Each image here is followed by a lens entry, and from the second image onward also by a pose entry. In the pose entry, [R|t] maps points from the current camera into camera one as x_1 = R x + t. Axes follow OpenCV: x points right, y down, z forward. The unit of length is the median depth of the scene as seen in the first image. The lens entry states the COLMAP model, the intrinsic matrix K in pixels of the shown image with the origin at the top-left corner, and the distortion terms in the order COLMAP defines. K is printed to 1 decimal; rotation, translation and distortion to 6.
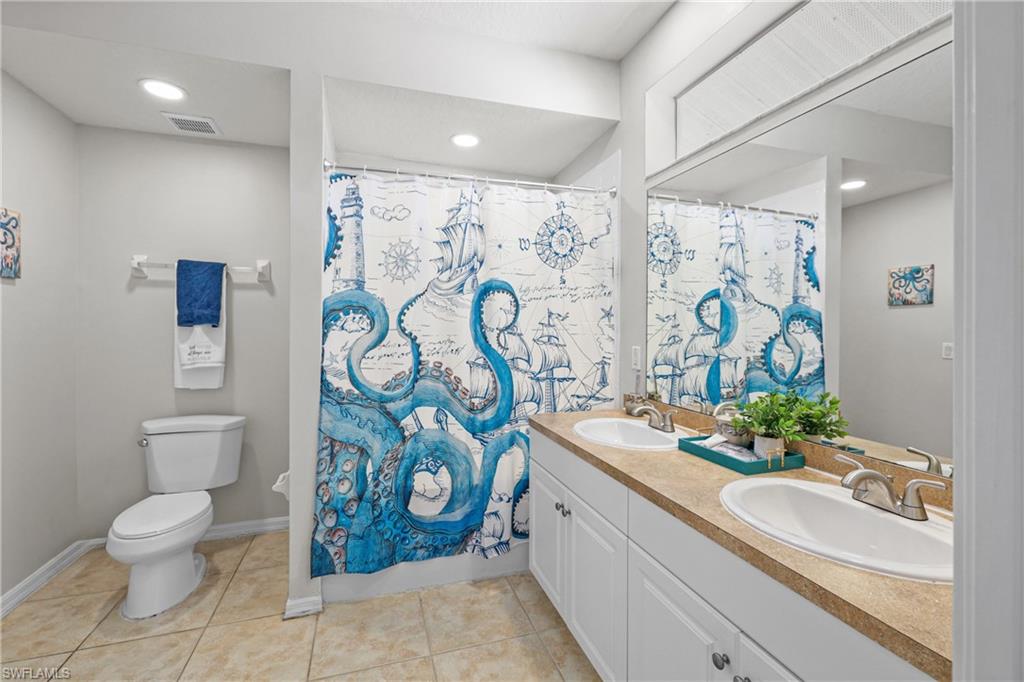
lens RADIAL K [[441.5, 0, 506.9], [0, 441.5, 332.9], [0, 0, 1]] dist [0.003562, -0.000830]
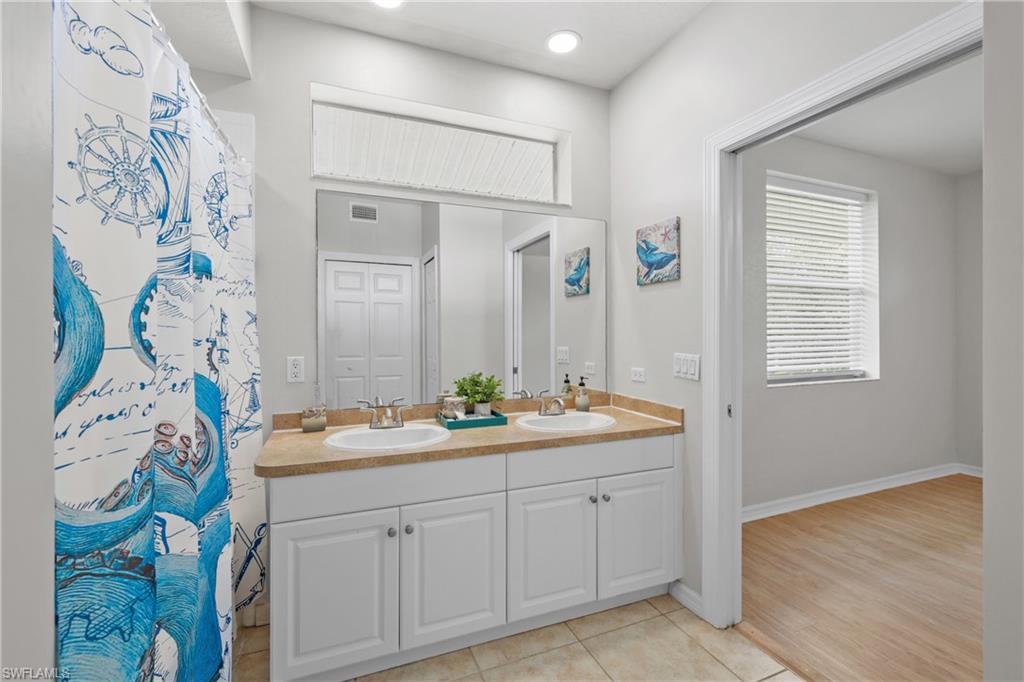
lens RADIAL K [[441.5, 0, 507.8], [0, 441.5, 336.9], [0, 0, 1]] dist [0.003562, -0.000830]
pose [[-0.083505, -0.015200, 0.996391, -0.588699], [0.015971, 0.999735, 0.016590, -0.015795], [-0.996379, 0.017299, -0.083240, 0.603829]]
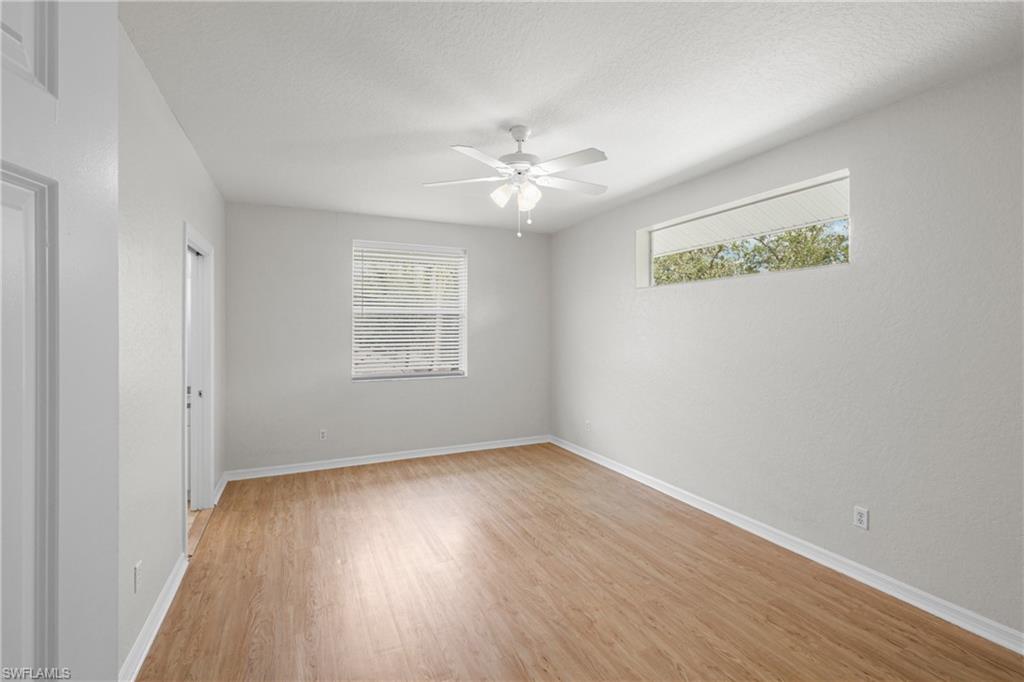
lens RADIAL K [[441.5, 0, 508.0], [0, 441.5, 335.2], [0, 0, 1]] dist [0.003562, -0.000830]
pose [[-0.128139, -0.014748, 0.991647, -1.421082], [0.012806, 0.999781, 0.016524, -0.068804], [-0.991674, 0.014816, -0.127922, -0.708387]]
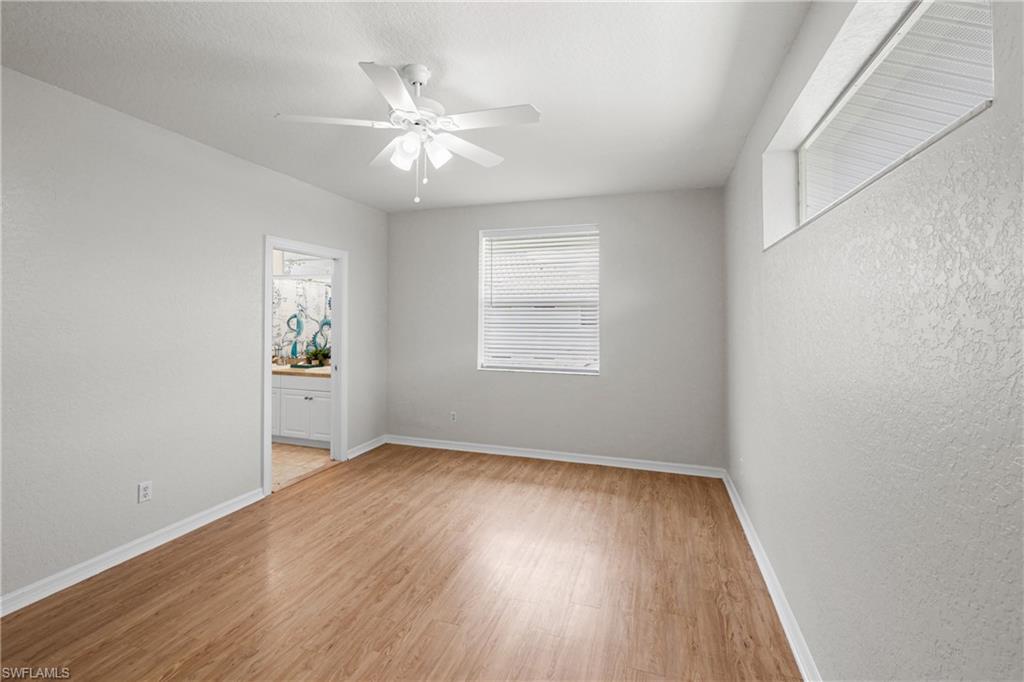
lens RADIAL K [[441.5, 0, 513.6], [0, 441.5, 310.8], [0, 0, 1]] dist [0.003562, -0.000830]
pose [[0.575075, 0.014937, 0.817965, -0.931451], [0.006848, 0.999710, -0.023070, -0.054916], [-0.818072, 0.018868, 0.574806, -1.564978]]
